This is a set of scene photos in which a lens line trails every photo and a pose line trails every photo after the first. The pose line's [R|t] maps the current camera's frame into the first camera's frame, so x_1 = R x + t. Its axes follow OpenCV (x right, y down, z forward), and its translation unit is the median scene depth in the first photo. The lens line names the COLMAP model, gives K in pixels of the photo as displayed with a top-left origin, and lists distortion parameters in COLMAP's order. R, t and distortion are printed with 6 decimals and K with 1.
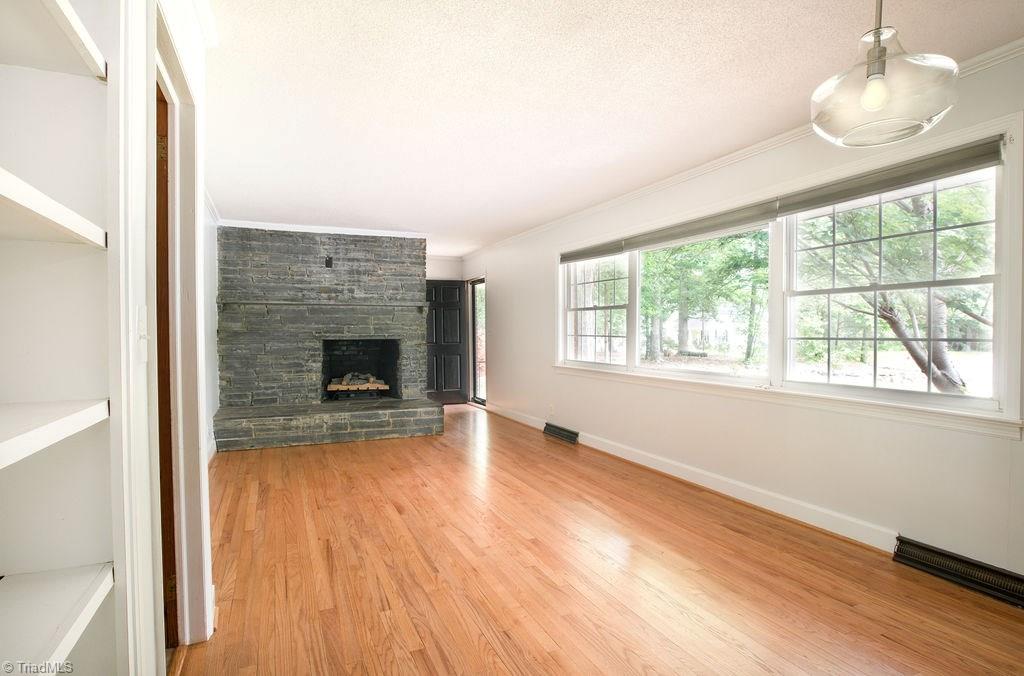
lens RADIAL K [[540.6, 0, 511.8], [0, 540.6, 338.9], [0, 0, 1]] dist [-0.007262, -0.000823]
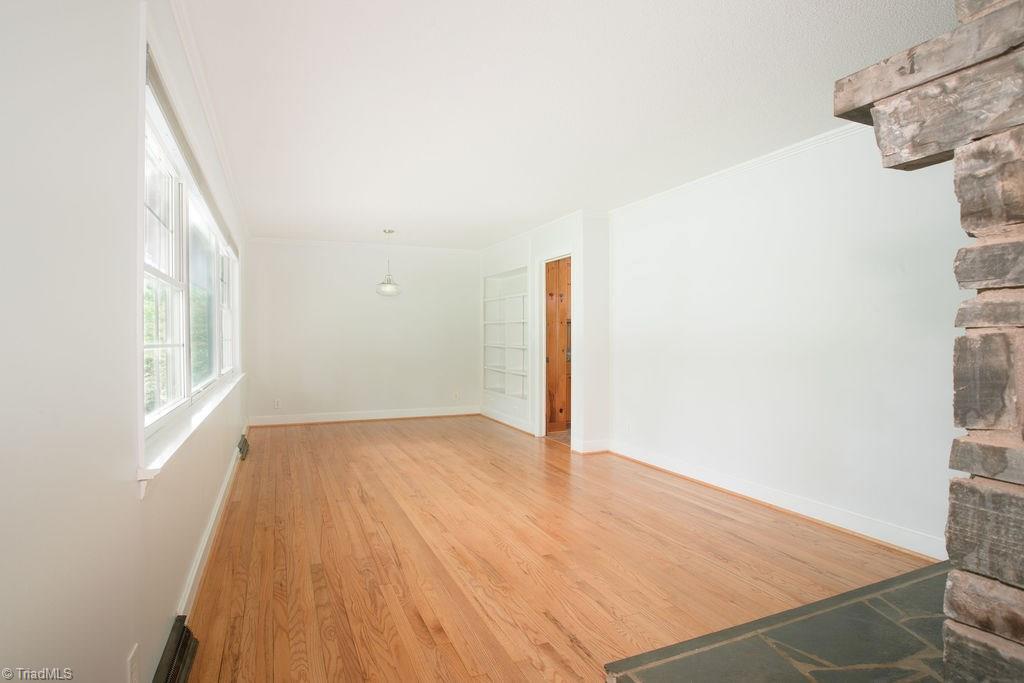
lens RADIAL K [[540.6, 0, 510.2], [0, 540.6, 339.4], [0, 0, 1]] dist [-0.007262, -0.000823]
pose [[-0.999975, 0.006880, 0.001816, -0.132325], [0.006918, 0.999738, 0.021806, -0.022038], [-0.001666, 0.021818, -0.999761, 1.810311]]
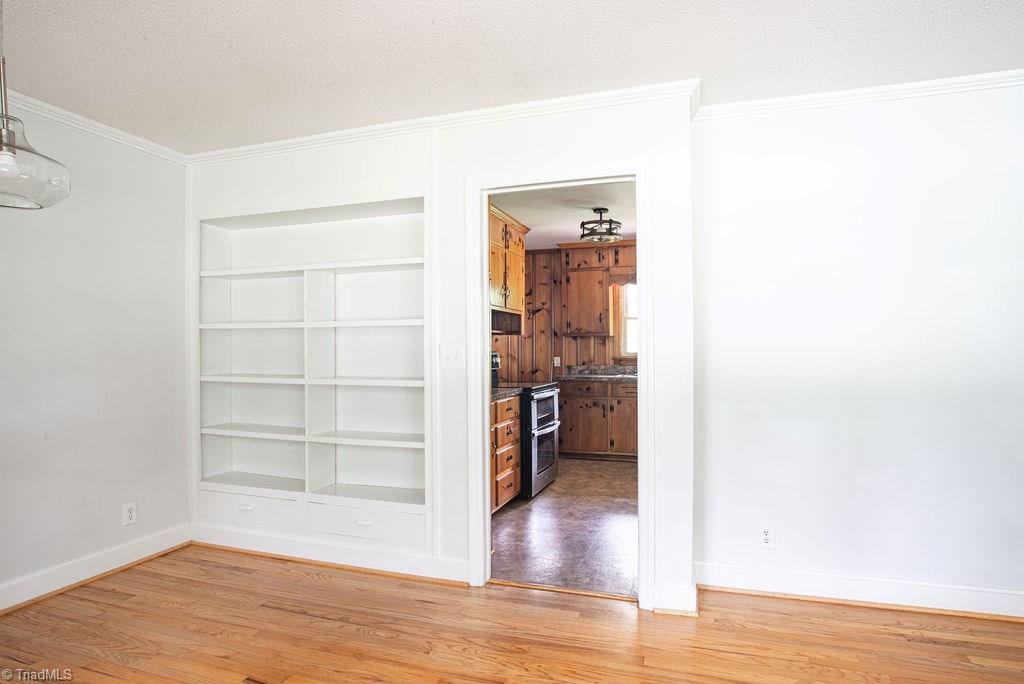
lens RADIAL K [[540.6, 0, 512.9], [0, 540.6, 348.6], [0, 0, 1]] dist [-0.007262, -0.000823]
pose [[-0.667093, 0.001881, -0.744972, 0.217900], [0.000156, 0.999997, 0.002385, -0.008493], [0.744974, 0.001474, -0.667092, 0.892665]]
